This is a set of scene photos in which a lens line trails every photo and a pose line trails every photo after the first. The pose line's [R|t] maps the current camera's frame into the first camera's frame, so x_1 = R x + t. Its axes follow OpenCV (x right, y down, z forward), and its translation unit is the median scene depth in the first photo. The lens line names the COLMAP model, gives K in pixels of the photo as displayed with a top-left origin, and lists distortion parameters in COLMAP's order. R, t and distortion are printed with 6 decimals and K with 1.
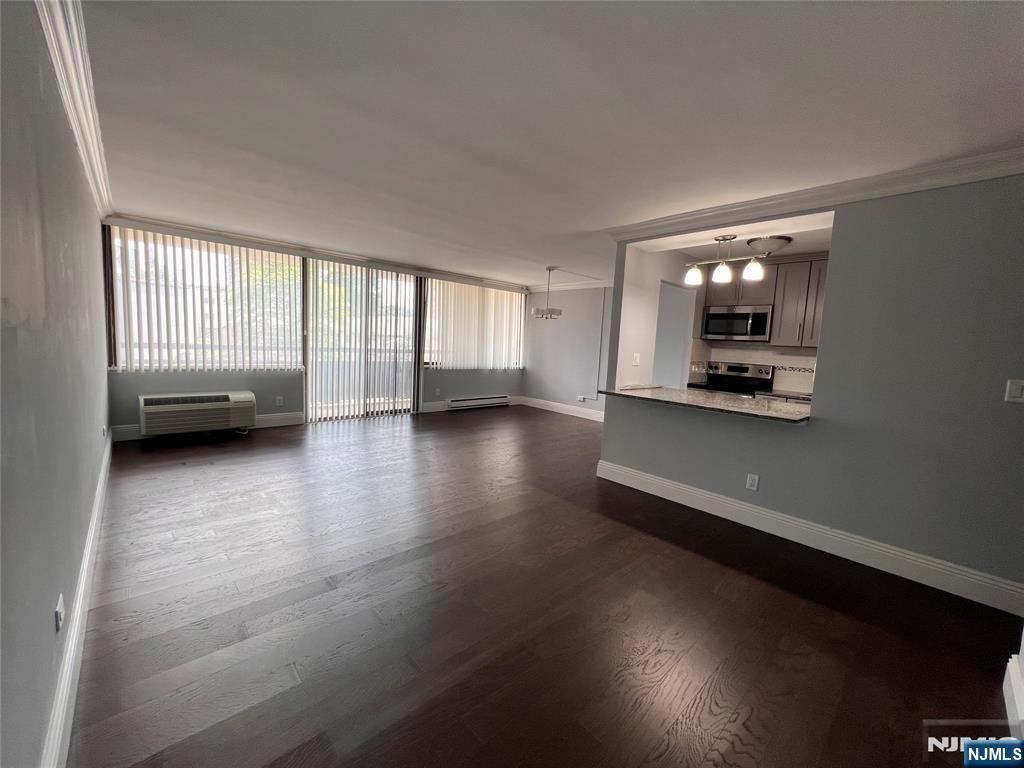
lens RADIAL K [[412.9, 0, 512.0], [0, 412.9, 384.0], [0, 0, 1]] dist [0.000774, 0.000359]
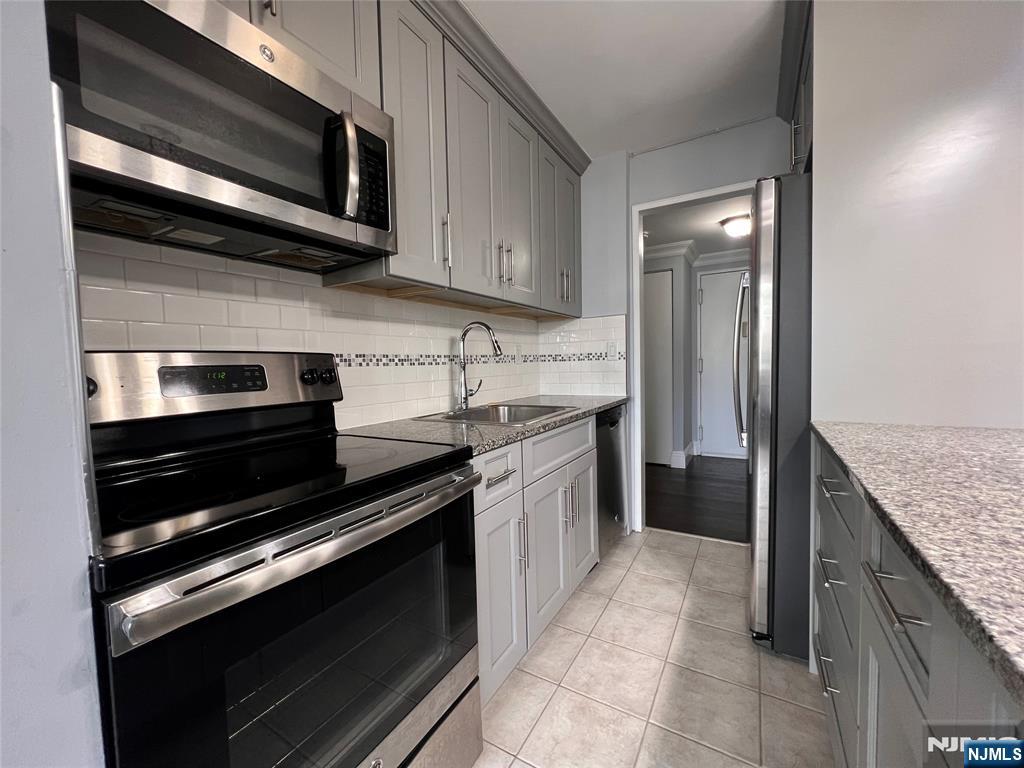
lens RADIAL K [[412.9, 0, 512.0], [0, 412.9, 384.0], [0, 0, 1]] dist [0.000774, 0.000359]
pose [[-0.295609, -0.095800, 0.950493, 0.212441], [0.107915, 0.985242, 0.132864, -0.032250], [-0.949194, 0.141848, -0.280908, 0.651058]]
